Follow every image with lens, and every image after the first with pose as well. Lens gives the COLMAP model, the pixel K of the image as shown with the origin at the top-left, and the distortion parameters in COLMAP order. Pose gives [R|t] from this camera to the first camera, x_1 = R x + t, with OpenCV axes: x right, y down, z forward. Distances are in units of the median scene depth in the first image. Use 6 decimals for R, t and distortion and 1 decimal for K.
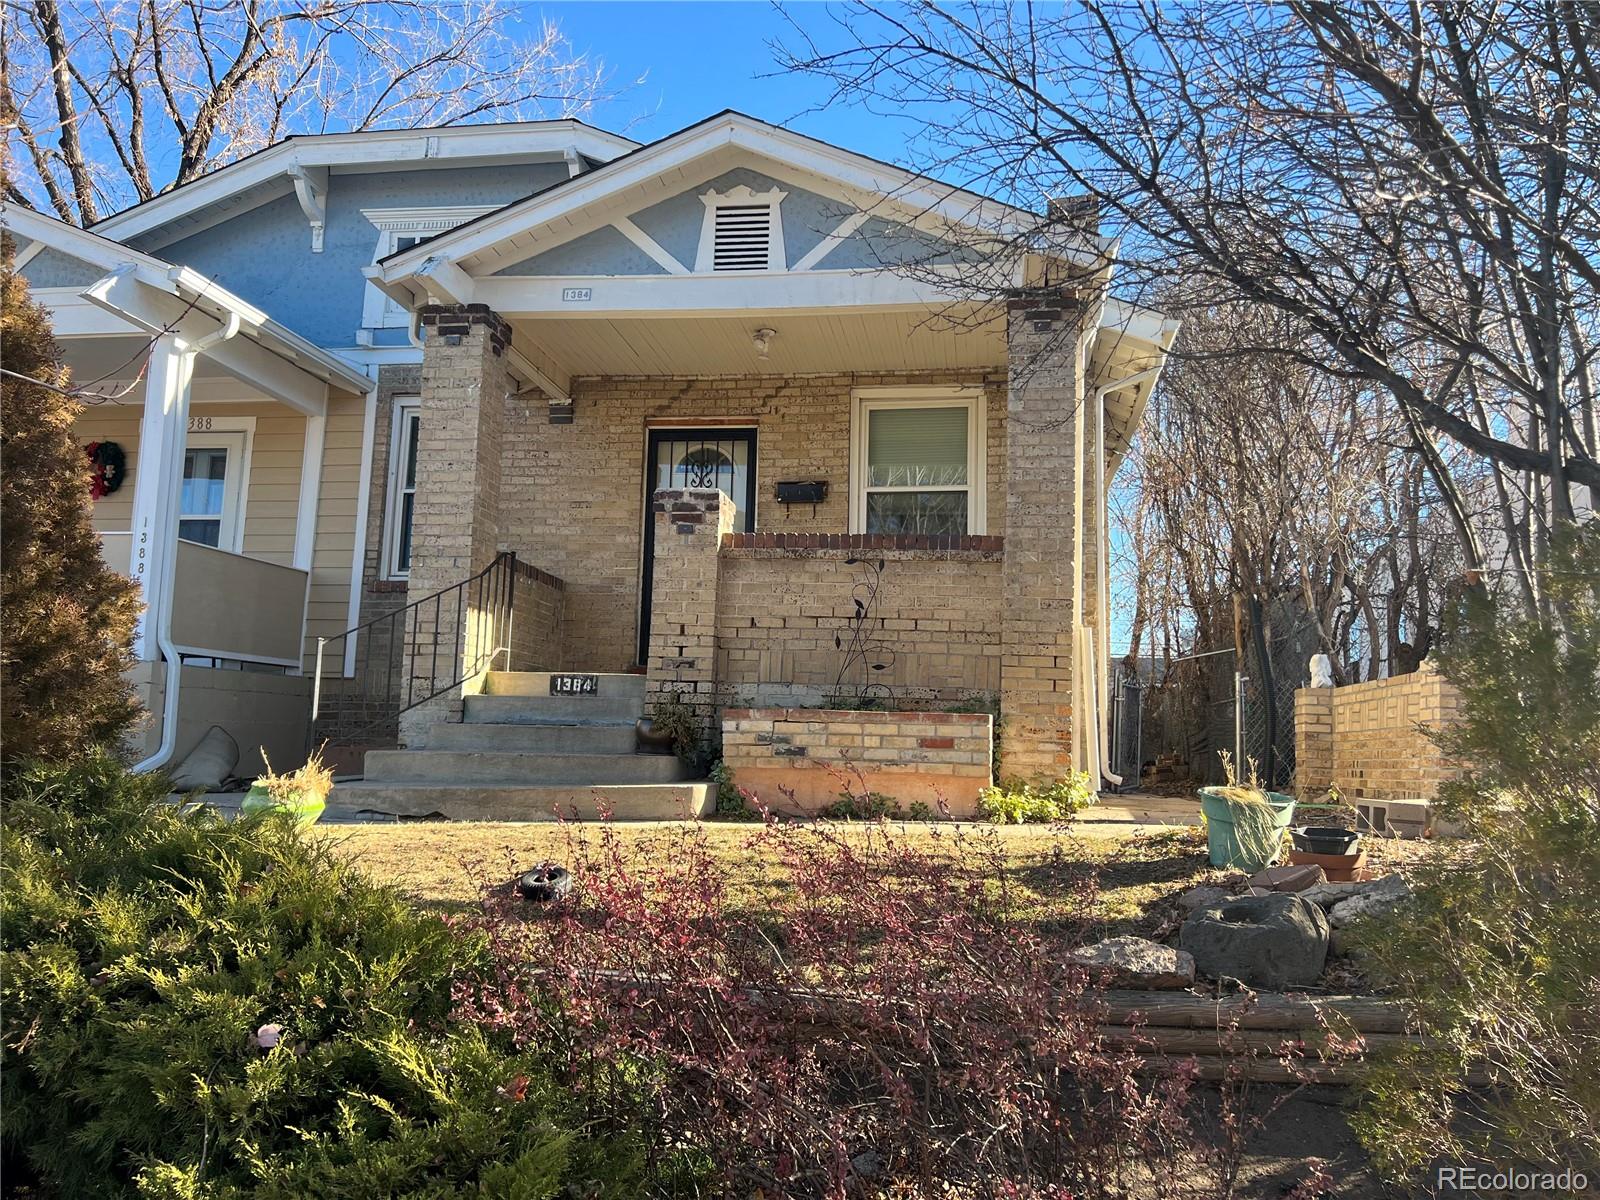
lens RADIAL K [[1195.0, 0, 788.4], [0, 1195.0, 607.2], [0, 0, 1]] dist [0.085935, -0.013566]
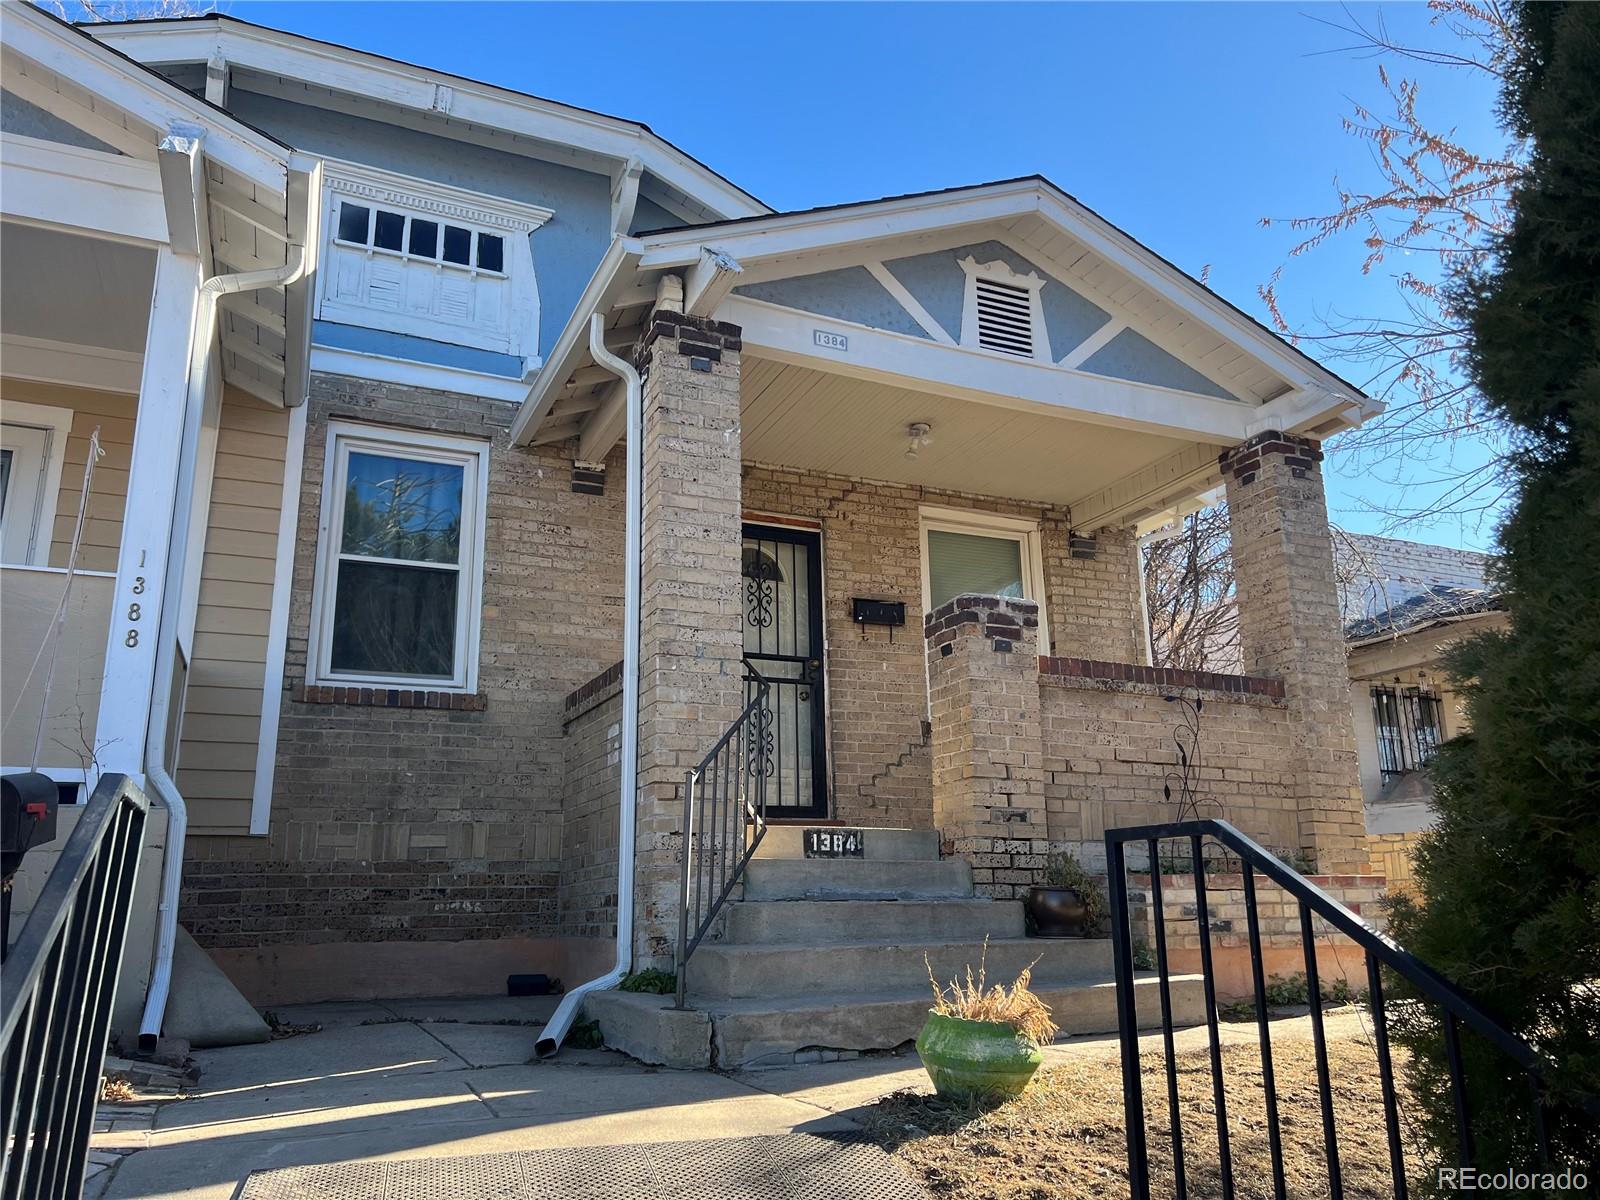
lens RADIAL K [[1195.0, 0, 801.4], [0, 1195.0, 604.4], [0, 0, 1]] dist [0.085935, -0.013566]
pose [[0.833335, 0.099585, 0.543724, -0.607560], [-0.030857, 0.990485, -0.134117, 0.018447], [-0.551906, 0.094987, 0.828479, 0.379015]]
